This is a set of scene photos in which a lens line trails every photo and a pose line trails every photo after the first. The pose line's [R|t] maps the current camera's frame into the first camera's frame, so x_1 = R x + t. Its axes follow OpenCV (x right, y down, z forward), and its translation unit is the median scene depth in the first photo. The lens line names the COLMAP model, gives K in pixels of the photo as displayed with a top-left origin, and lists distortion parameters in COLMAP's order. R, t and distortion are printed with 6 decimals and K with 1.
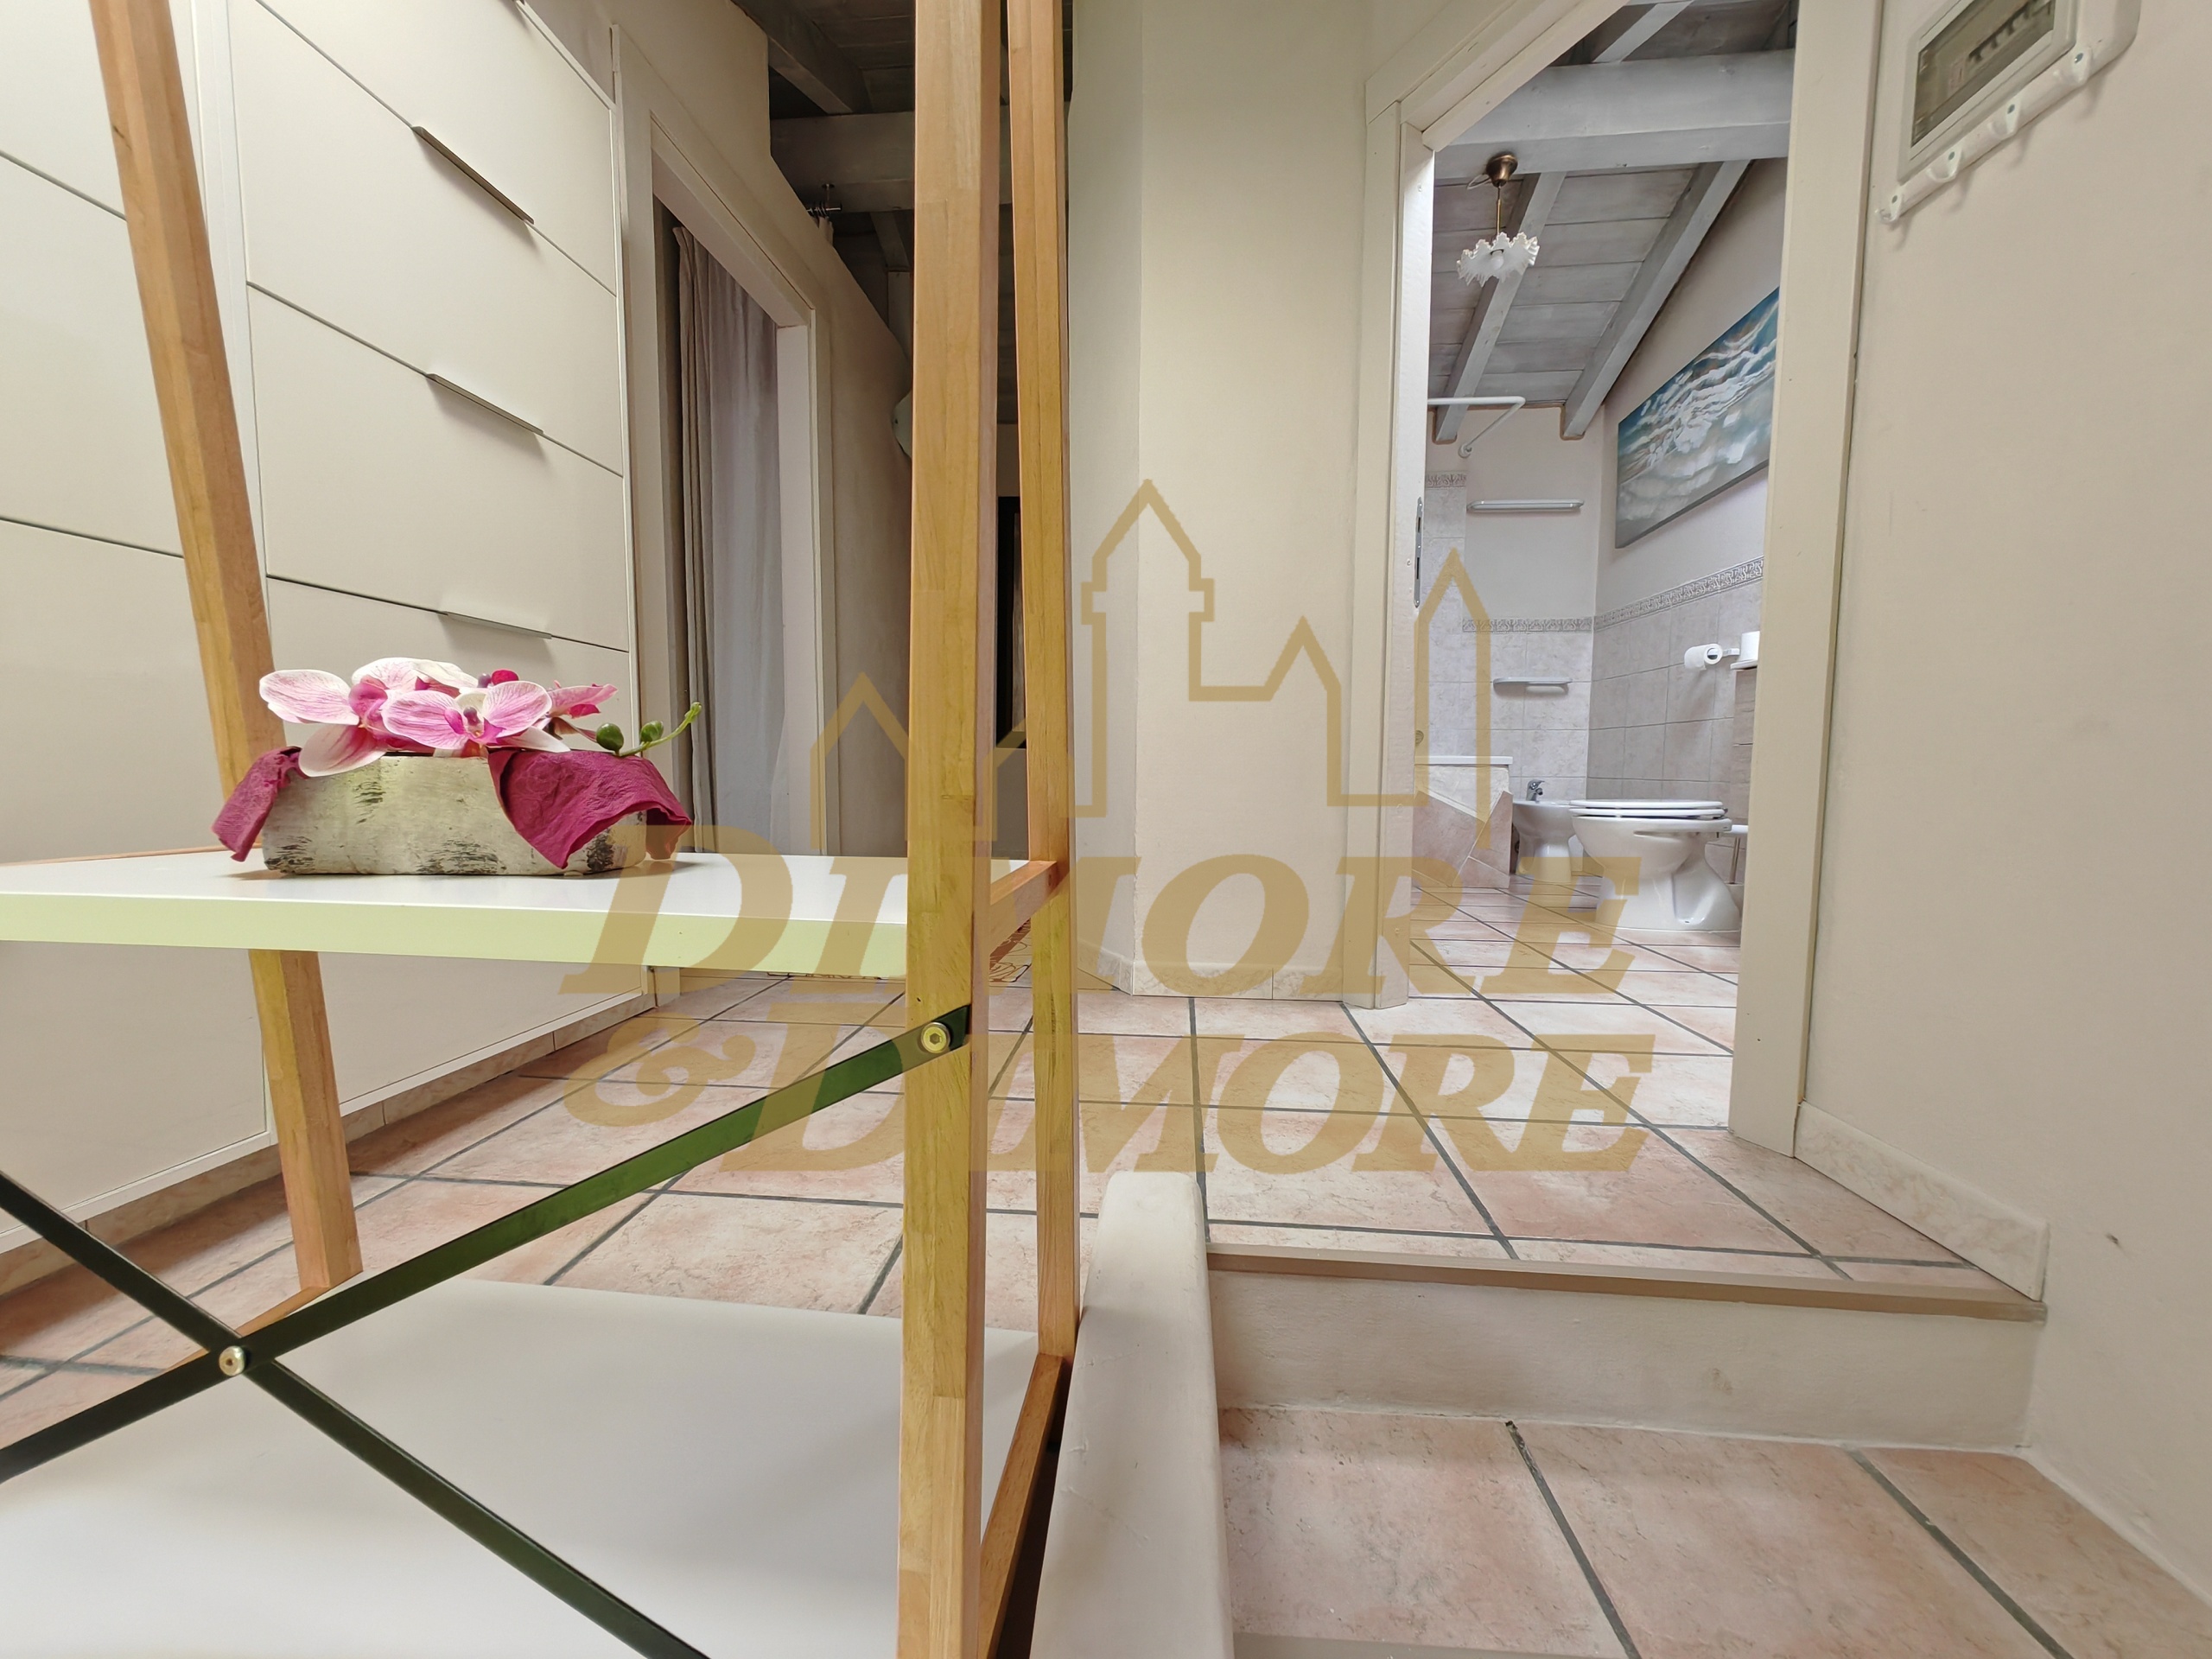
lens RADIAL K [[828.2, 0, 1106.0], [0, 828.2, 829.5], [0, 0, 1]] dist [-0.000762, 0.000419]
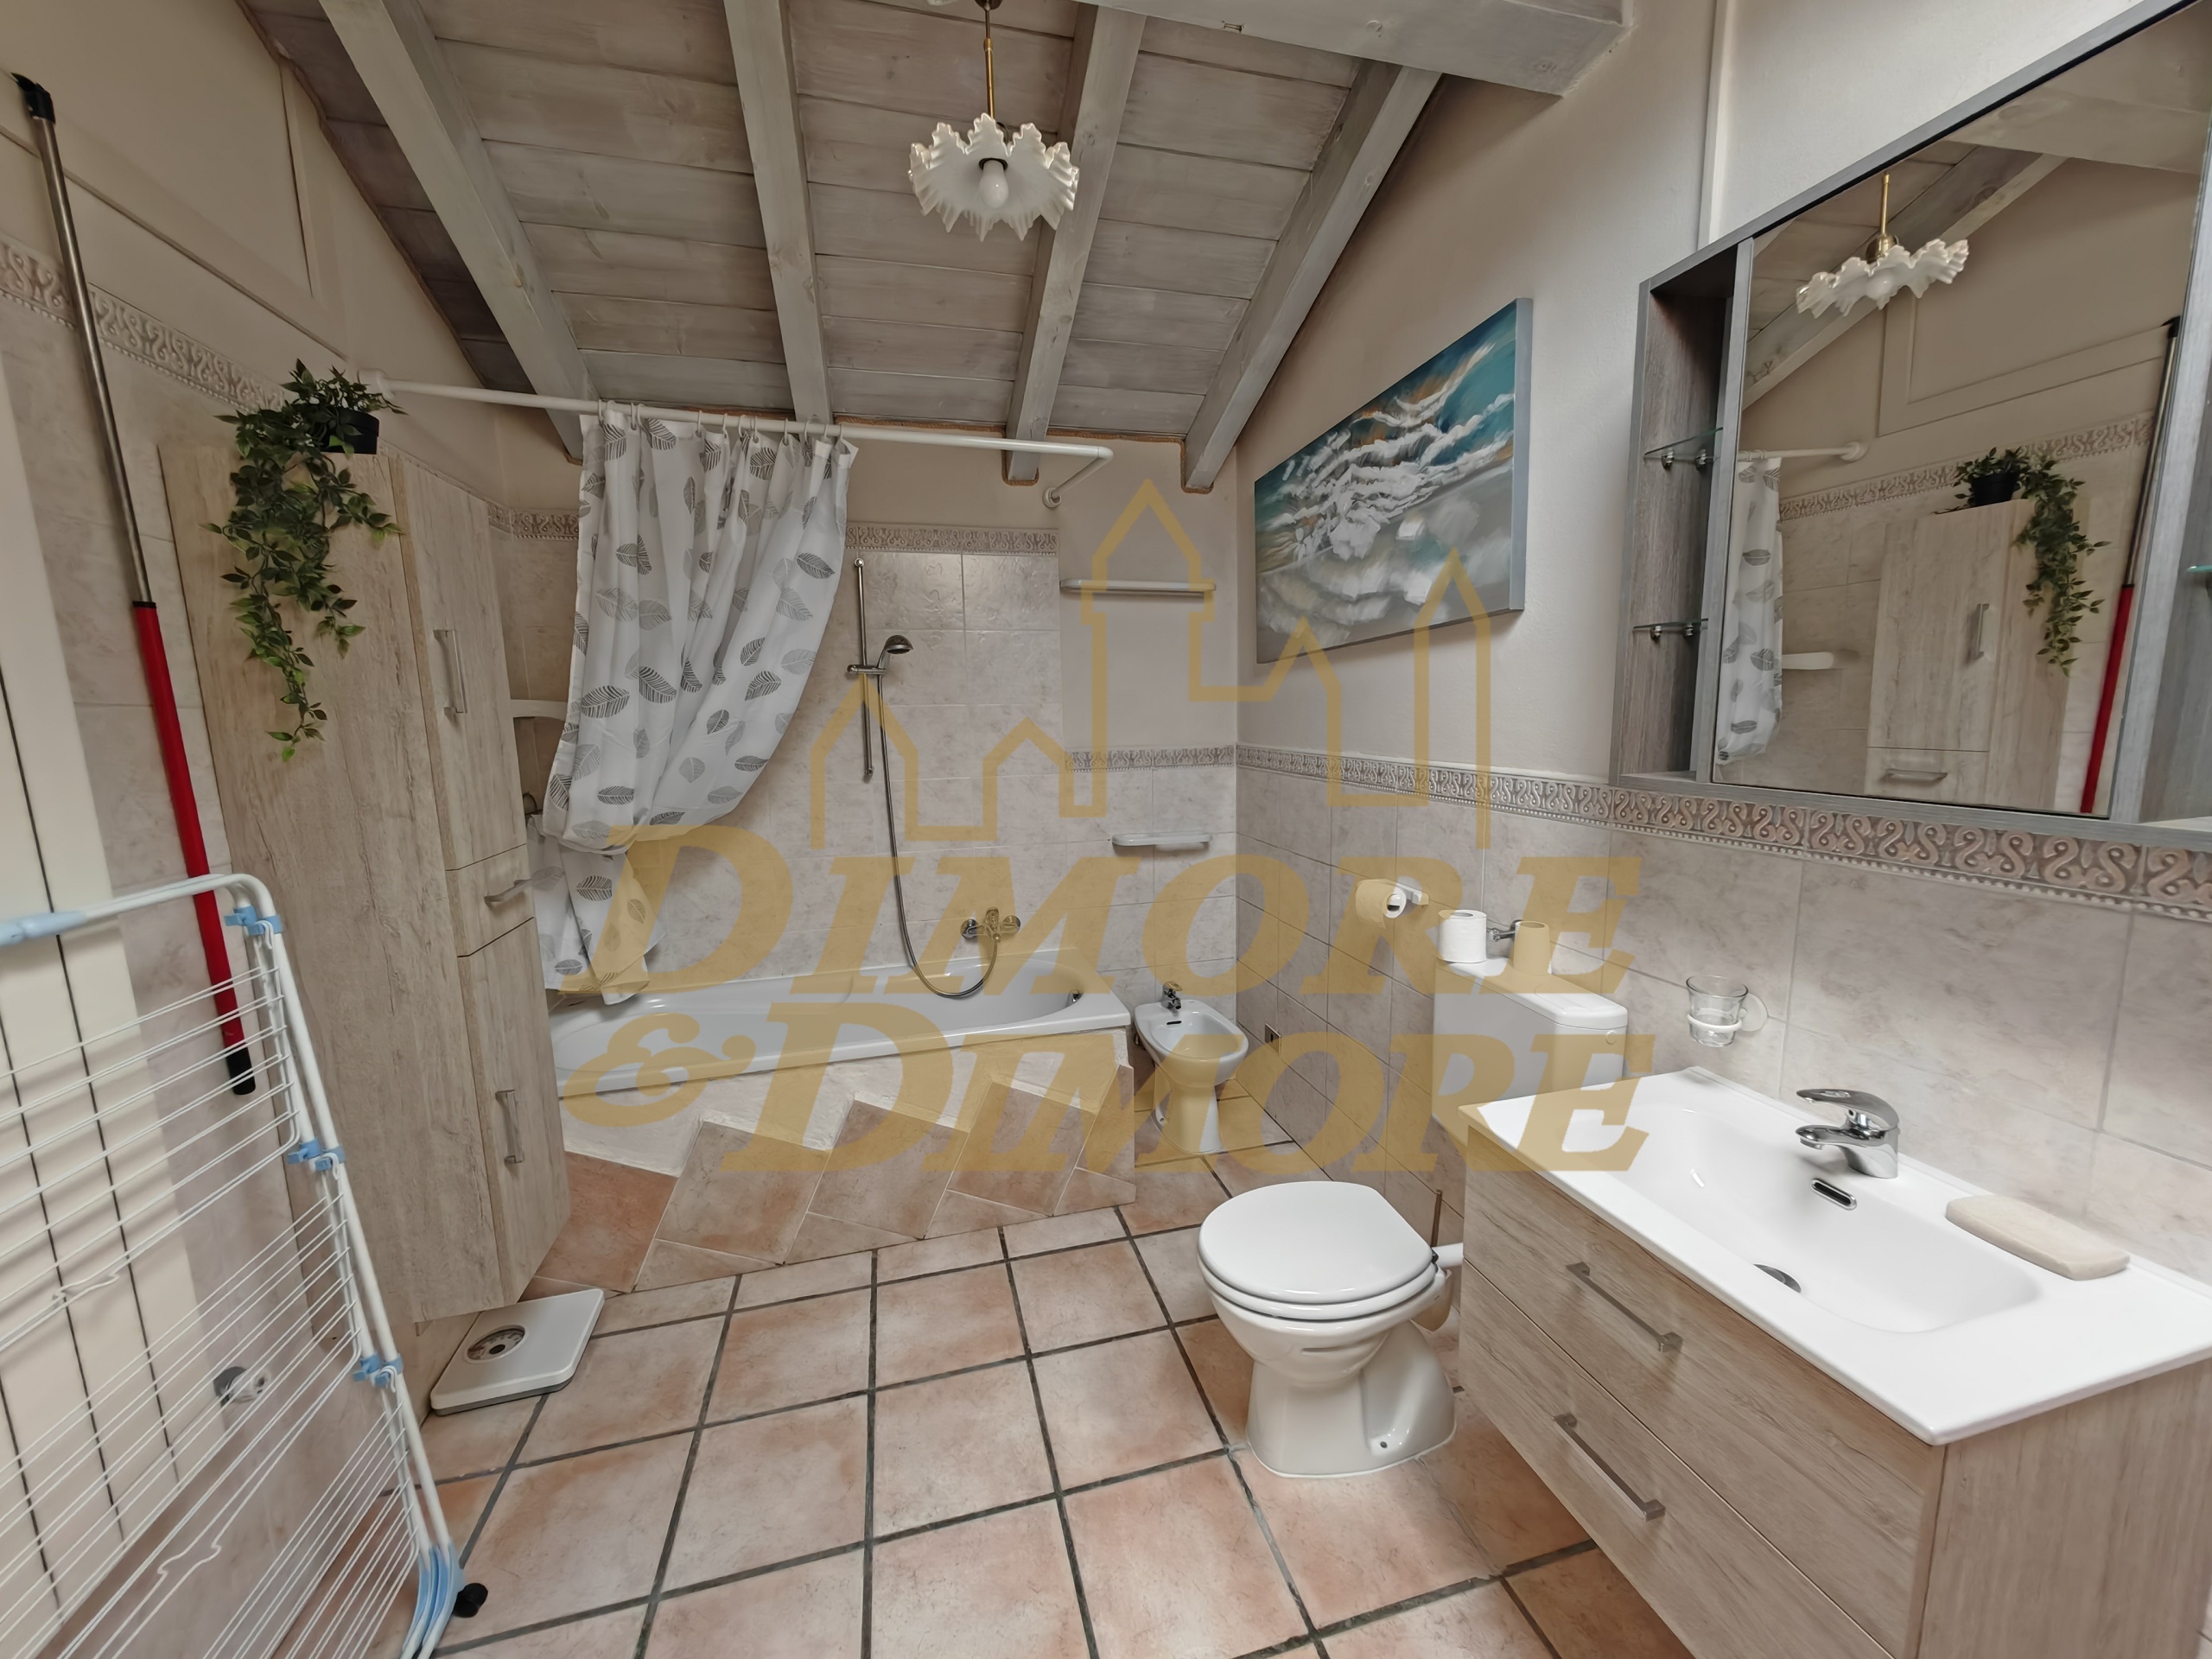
lens RADIAL K [[828.2, 0, 1106.0], [0, 828.2, 829.5], [0, 0, 1]] dist [-0.000762, 0.000419]
pose [[0.937193, -0.075523, 0.340538, 0.287629], [0.051239, 0.995496, 0.079761, -0.307073], [-0.345028, -0.057302, 0.936842, 0.444377]]
